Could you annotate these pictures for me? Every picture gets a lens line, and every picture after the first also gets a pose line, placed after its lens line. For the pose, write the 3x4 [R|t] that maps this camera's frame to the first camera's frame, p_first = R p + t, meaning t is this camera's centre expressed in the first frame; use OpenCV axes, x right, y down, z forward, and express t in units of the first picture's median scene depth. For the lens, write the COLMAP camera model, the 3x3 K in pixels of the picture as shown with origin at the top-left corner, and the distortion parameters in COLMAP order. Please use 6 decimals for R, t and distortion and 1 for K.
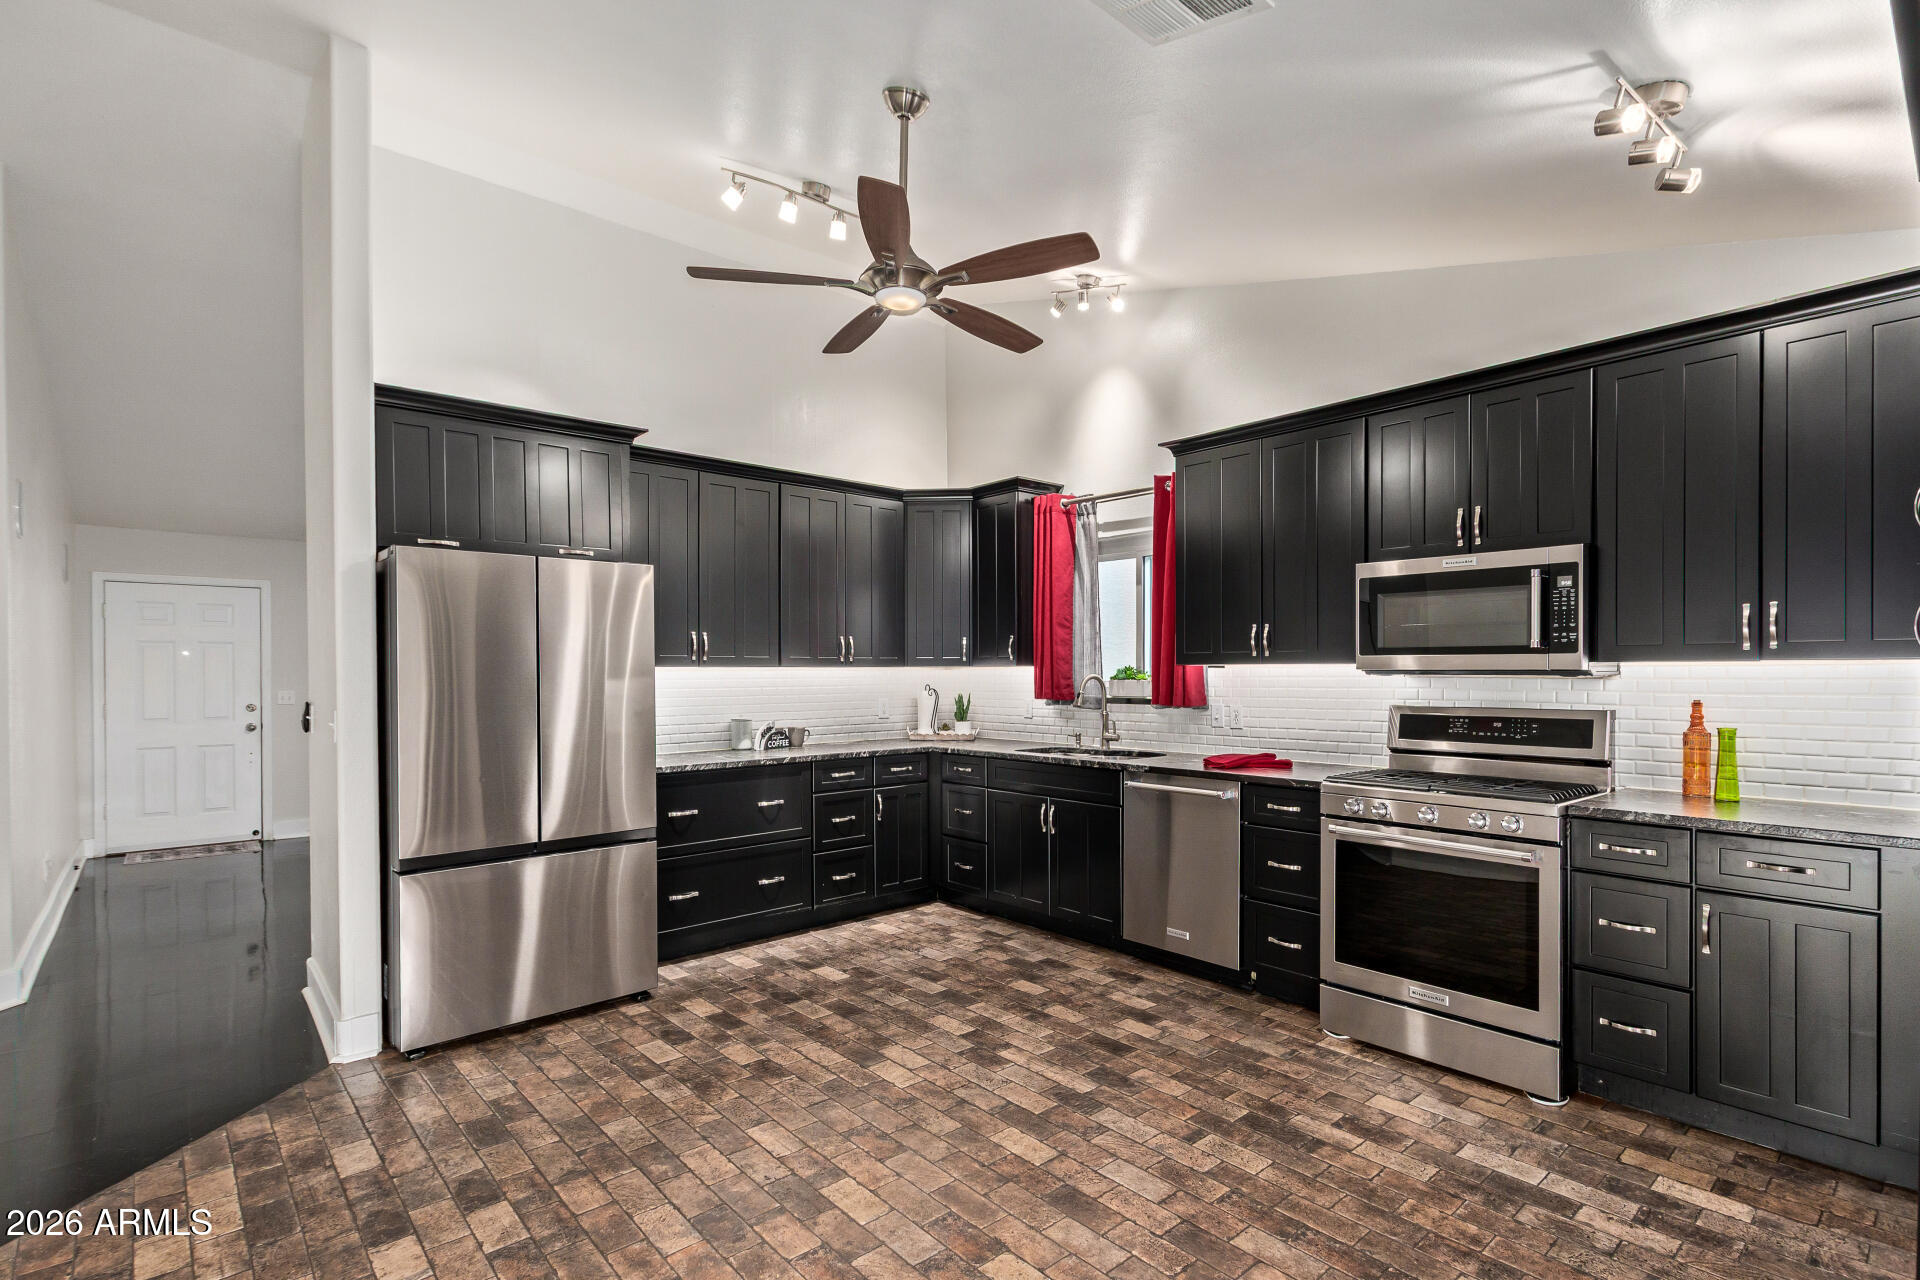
lens RADIAL K [[900.8, 0, 948.3], [0, 900.8, 677.7], [0, 0, 1]] dist [0.002020, -0.000420]
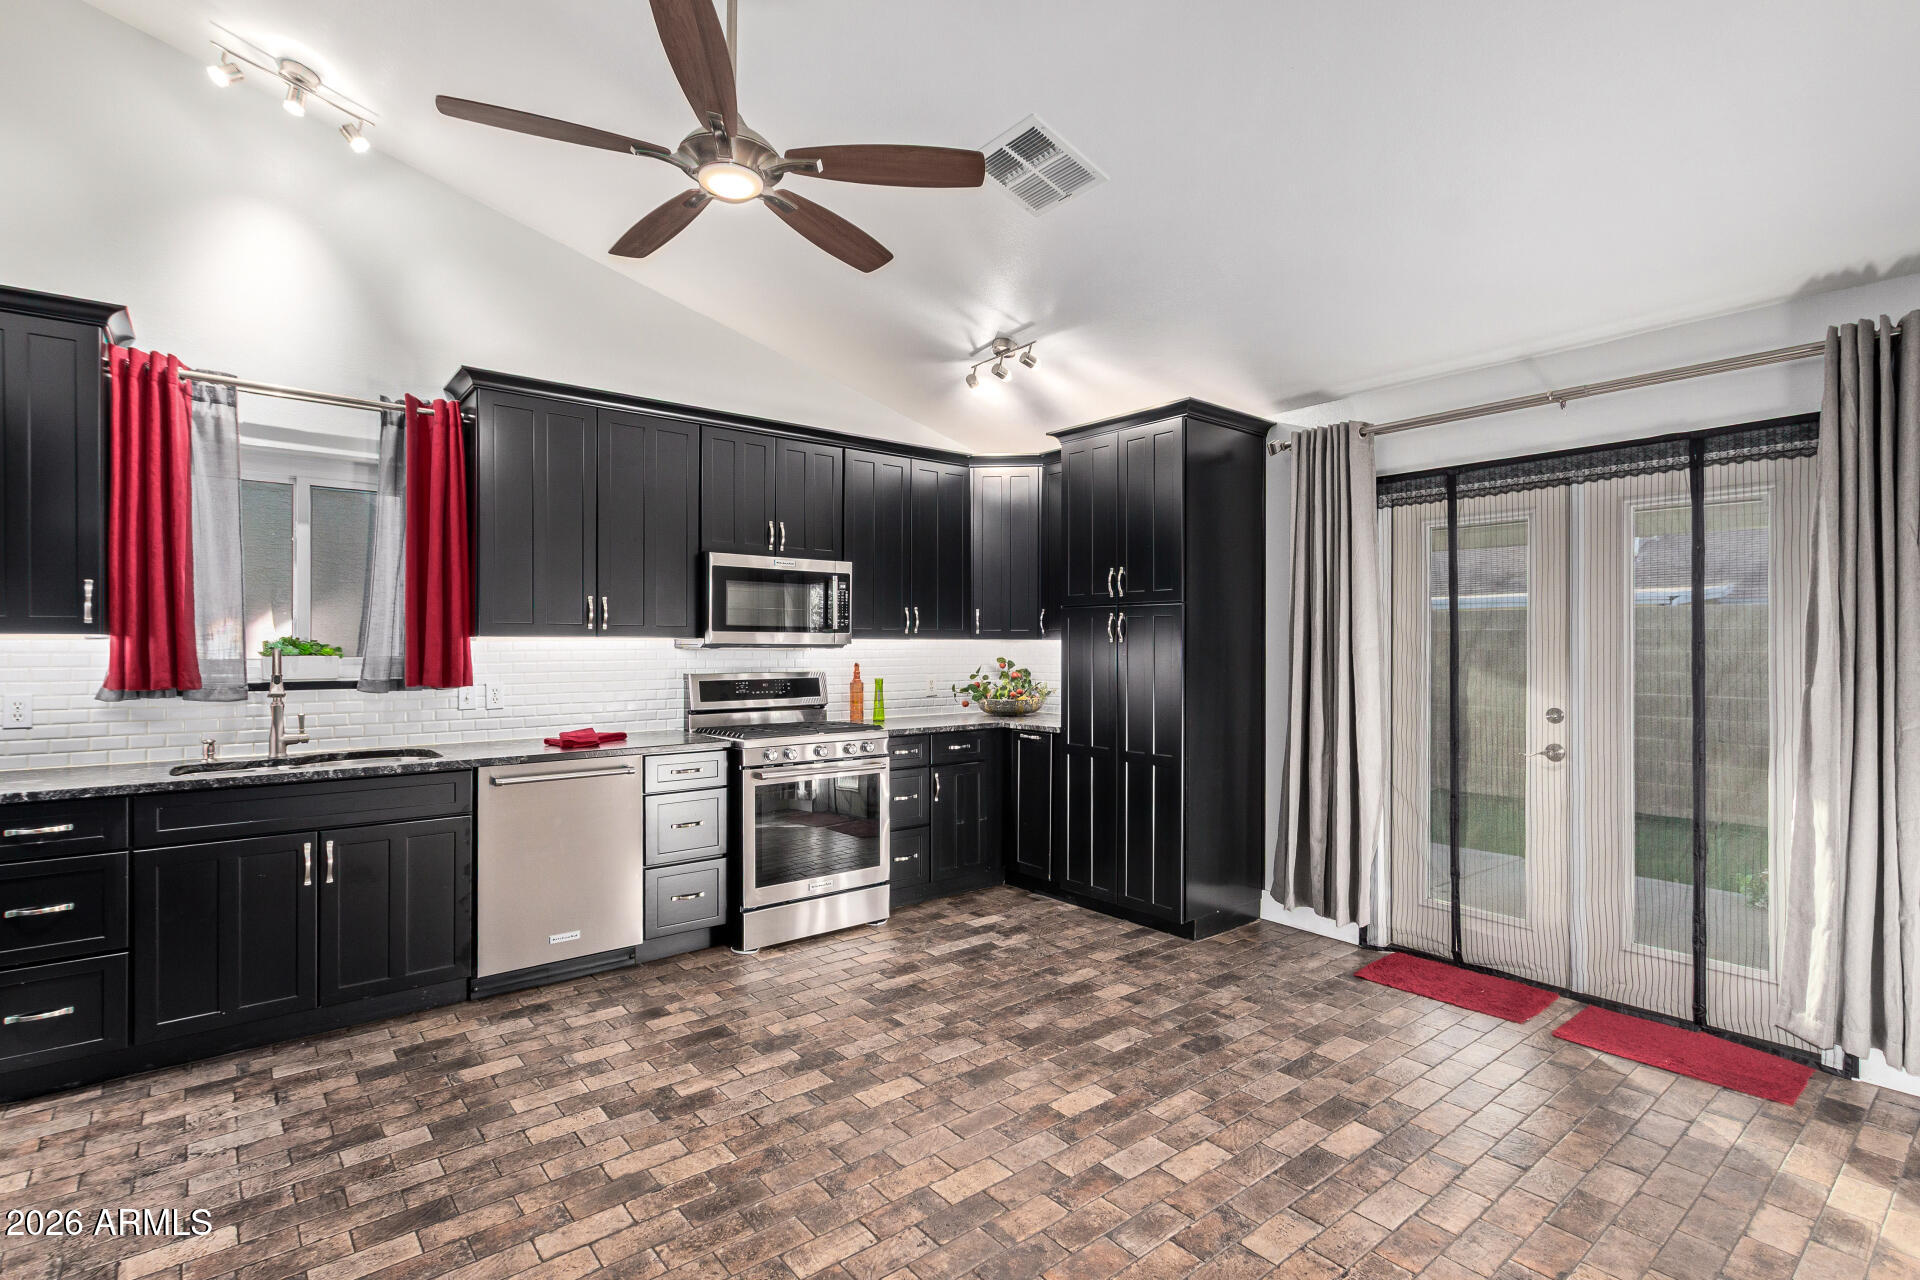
lens RADIAL K [[904.2, 0, 993.5], [0, 904.2, 641.8], [0, 0, 1]] dist [-0.000075, -0.000221]
pose [[0.015021, 0.007017, 0.999863, -0.736219], [0.007078, 0.999950, -0.007124, 0.000162], [-0.999862, 0.007184, 0.014971, 0.645639]]
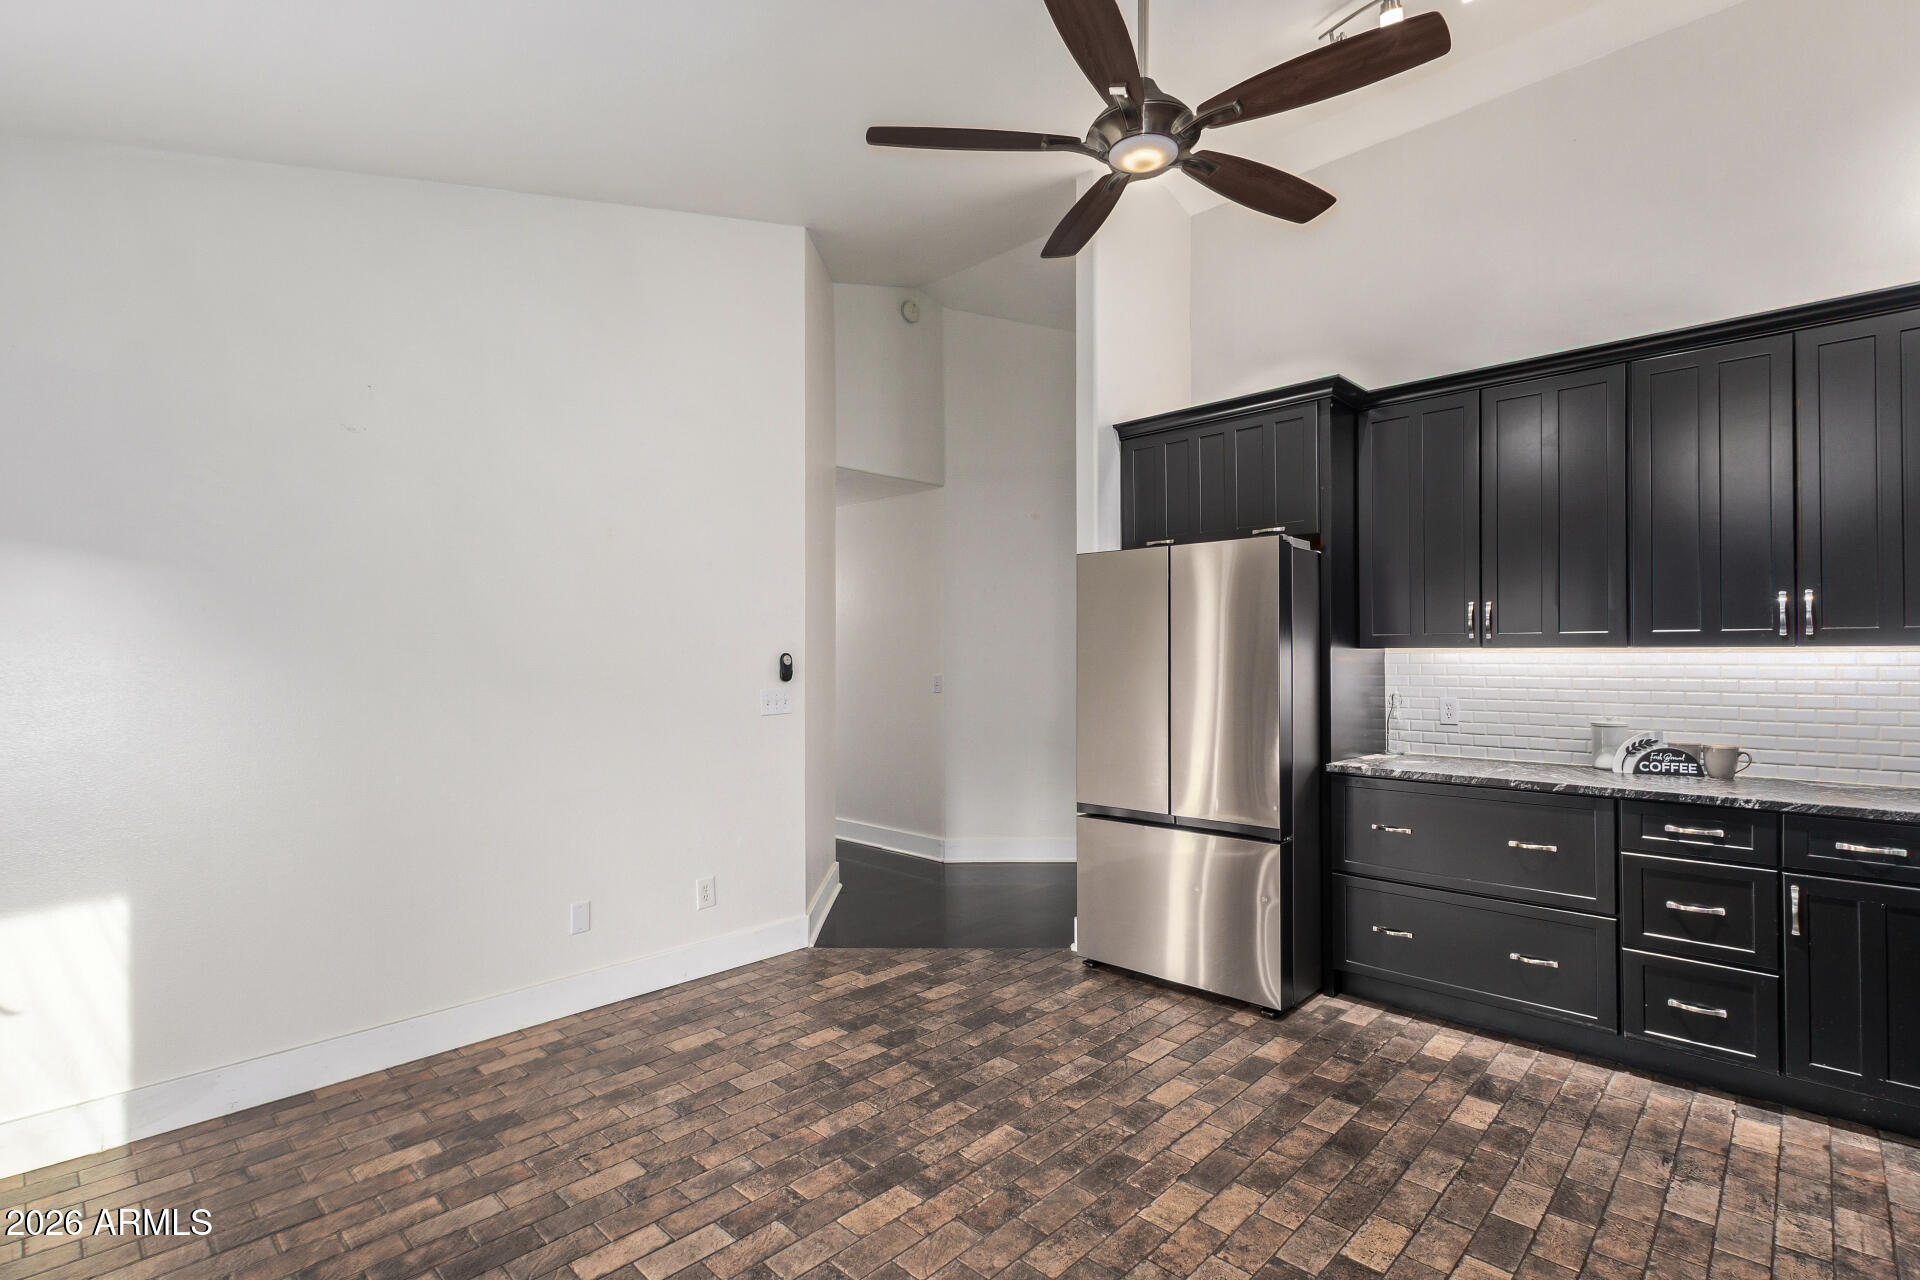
lens RADIAL K [[901.9, 0, 994.5], [0, 901.9, 656.3], [0, 0, 1]] dist [0.000599, -0.000979]
pose [[0.105017, 0.006957, -0.994446, 0.577479], [-0.005948, 0.999962, 0.006368, -0.009533], [0.994453, 0.005247, 0.105054, 0.685285]]
